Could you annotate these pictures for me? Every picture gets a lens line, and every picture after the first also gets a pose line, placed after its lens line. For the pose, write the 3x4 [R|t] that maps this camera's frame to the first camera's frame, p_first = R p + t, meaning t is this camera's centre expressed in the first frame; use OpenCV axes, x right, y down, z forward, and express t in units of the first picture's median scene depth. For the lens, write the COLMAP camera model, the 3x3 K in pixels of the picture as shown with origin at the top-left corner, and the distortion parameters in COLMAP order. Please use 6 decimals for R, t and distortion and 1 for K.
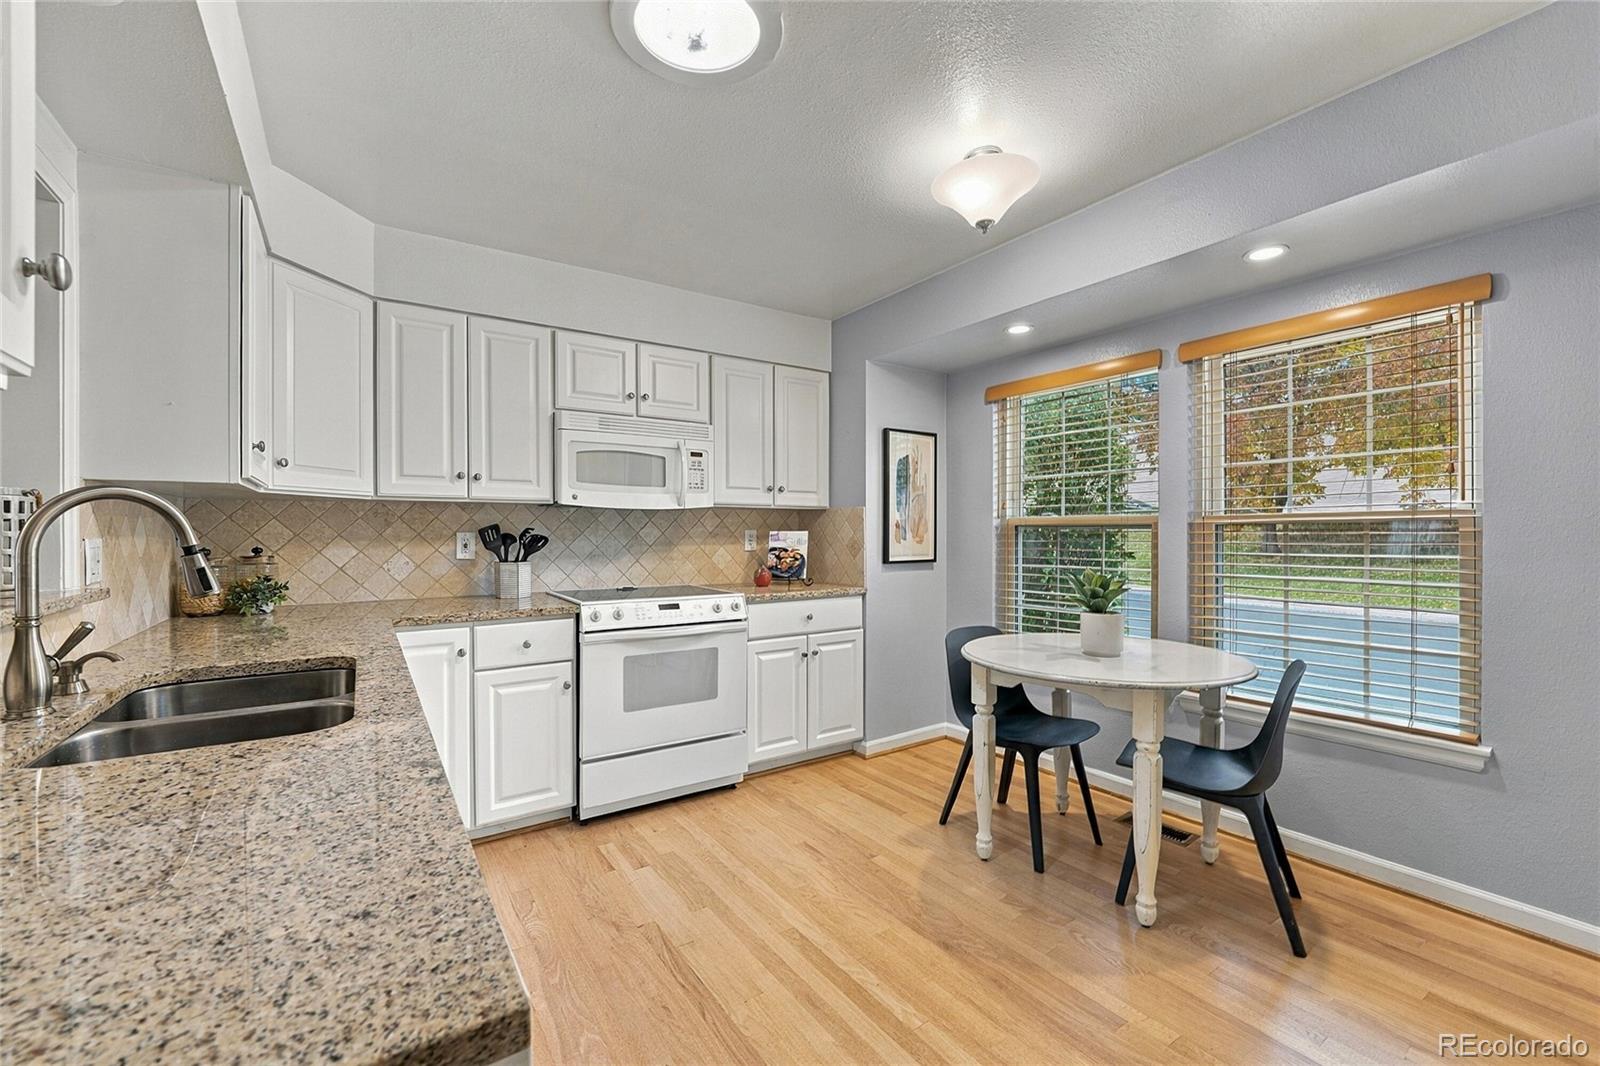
lens RADIAL K [[671.9, 0, 800.0], [0, 671.9, 533.0], [0, 0, 1]] dist [-0.001015, -0.000051]
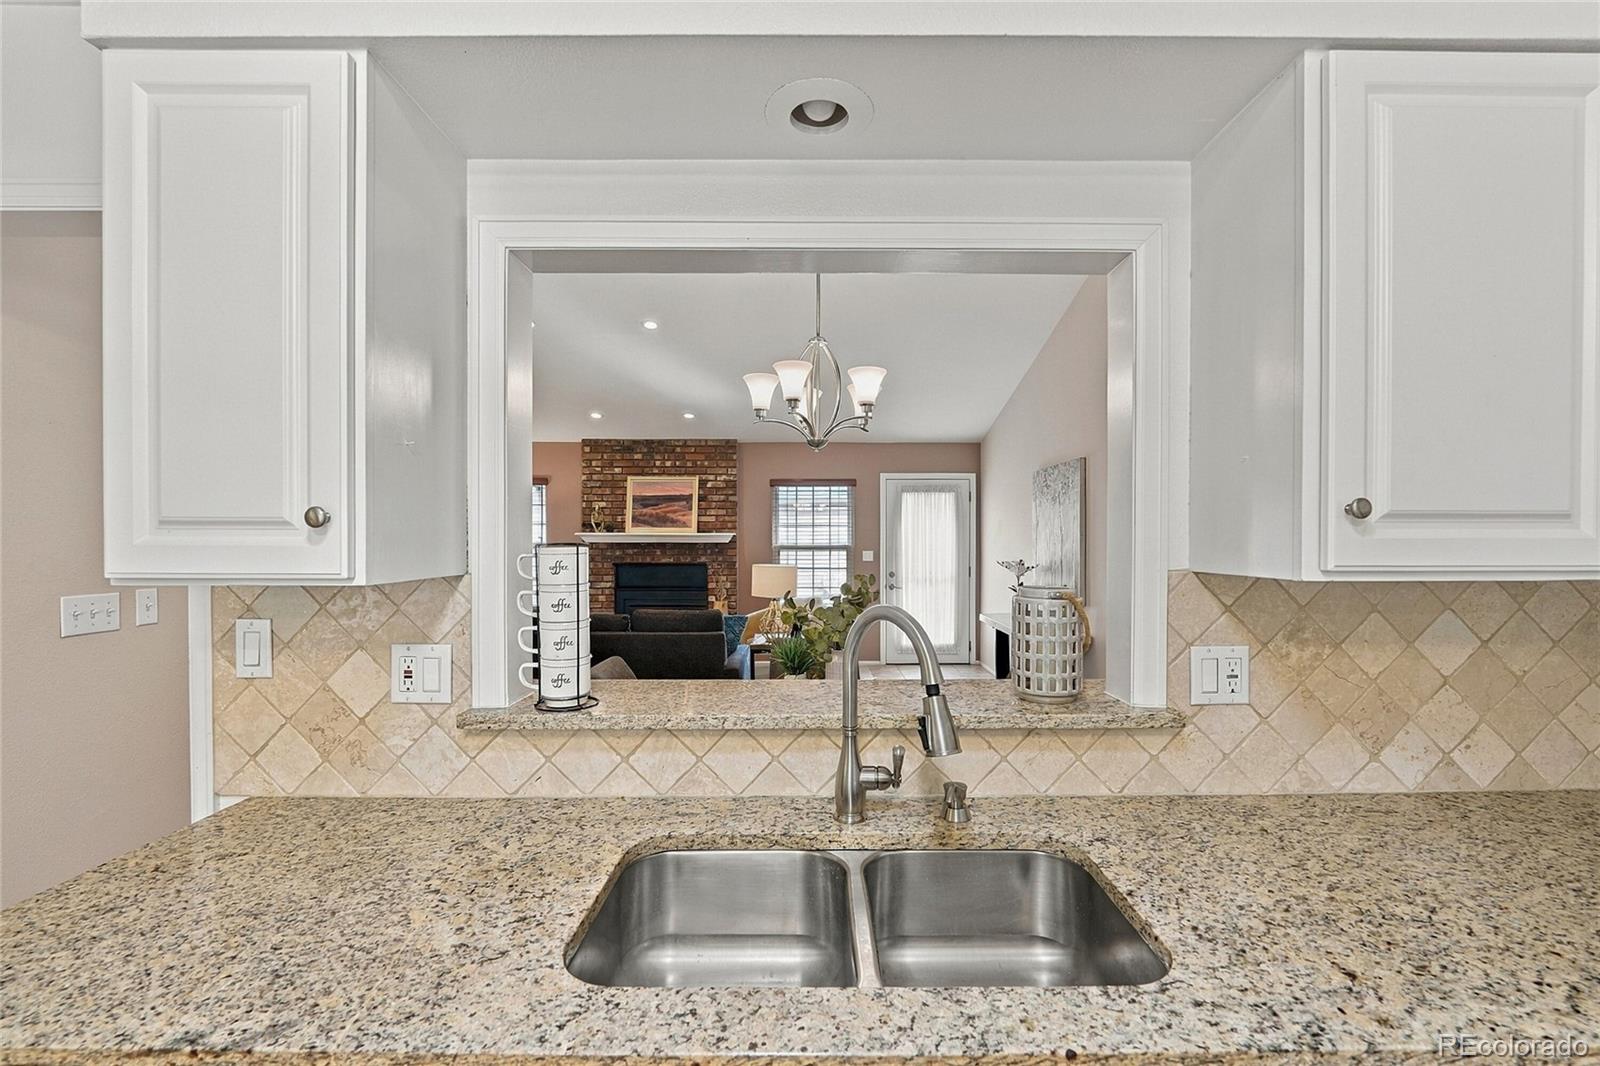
lens RADIAL K [[659.1, 0, 805.2], [0, 659.1, 536.0], [0, 0, 1]] dist [-0.000370, -0.006390]
pose [[-0.554776, 0.003043, -0.831994, -0.297450], [0.001166, 0.999995, 0.002880, -0.254358], [0.831999, 0.000627, -0.554777, 2.077861]]
